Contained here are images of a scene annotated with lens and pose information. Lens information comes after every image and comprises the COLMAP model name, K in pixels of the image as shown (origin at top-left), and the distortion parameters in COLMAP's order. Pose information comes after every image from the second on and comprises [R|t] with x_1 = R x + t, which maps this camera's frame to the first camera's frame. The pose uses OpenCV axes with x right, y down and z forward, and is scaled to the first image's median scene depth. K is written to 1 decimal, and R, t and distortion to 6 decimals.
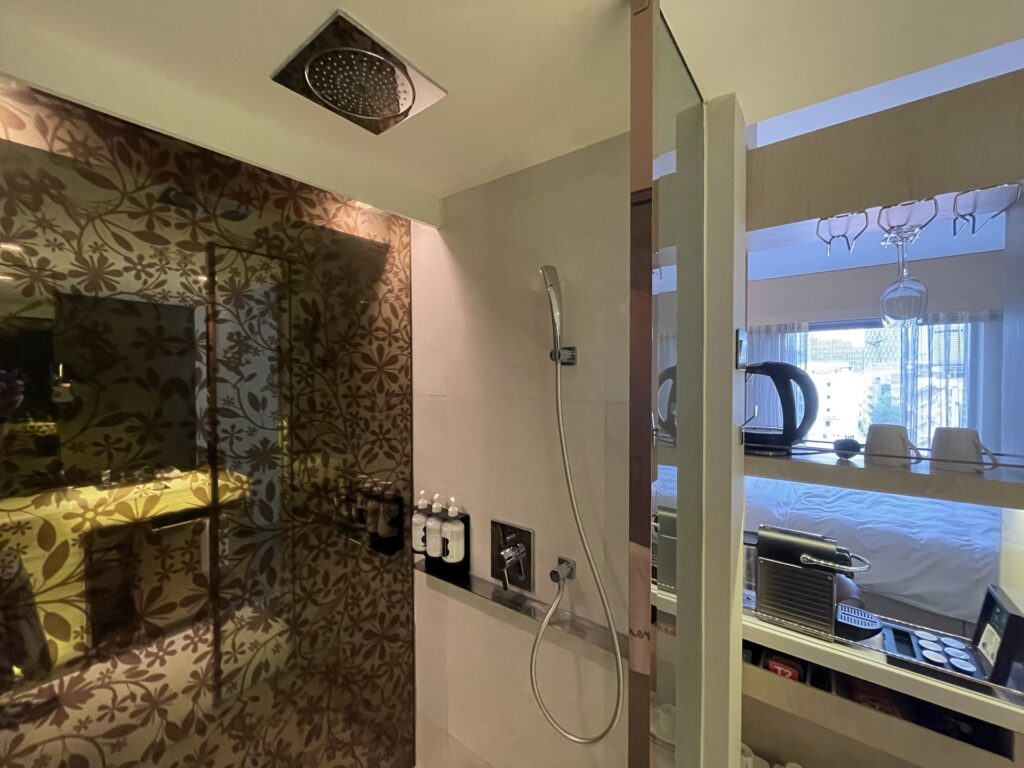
lens RADIAL K [[411.4, 0, 510.8], [0, 411.4, 381.5], [0, 0, 1]] dist [-0.001392, 0.000057]
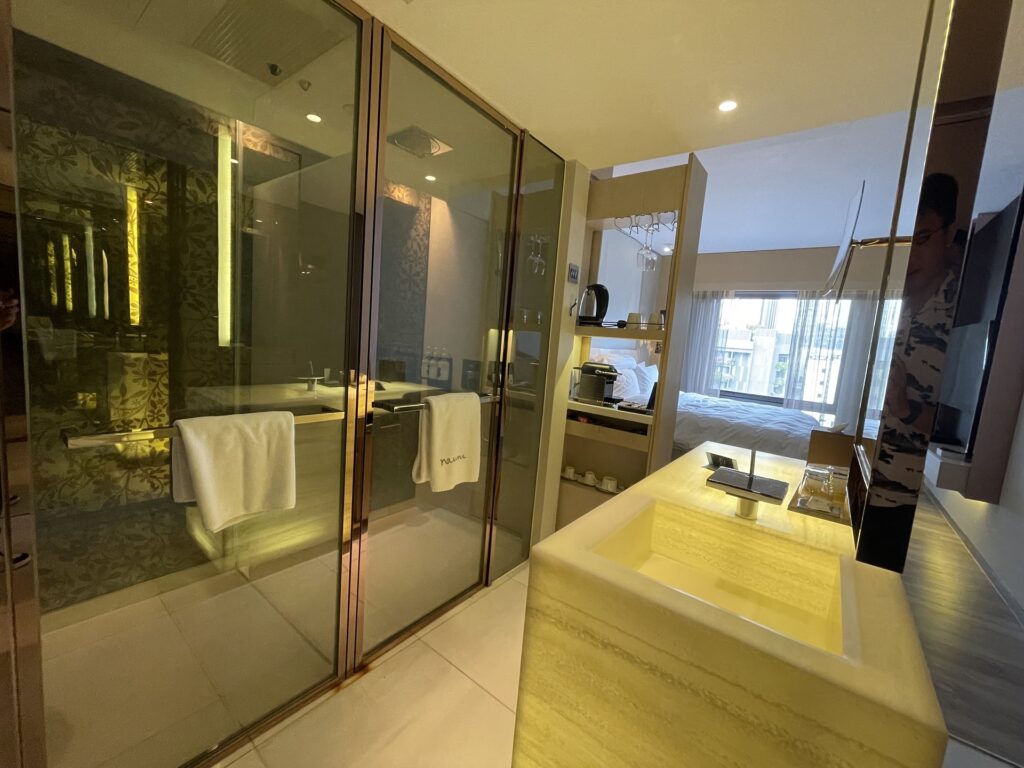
lens RADIAL K [[411.4, 0, 513.9], [0, 411.4, 384.5], [0, 0, 1]] dist [-0.001392, 0.000057]
pose [[0.996414, 0.084285, 0.007431, 0.173936], [-0.084605, 0.991398, 0.099859, 0.220810], [0.001050, -0.100130, 0.994974, -0.886316]]
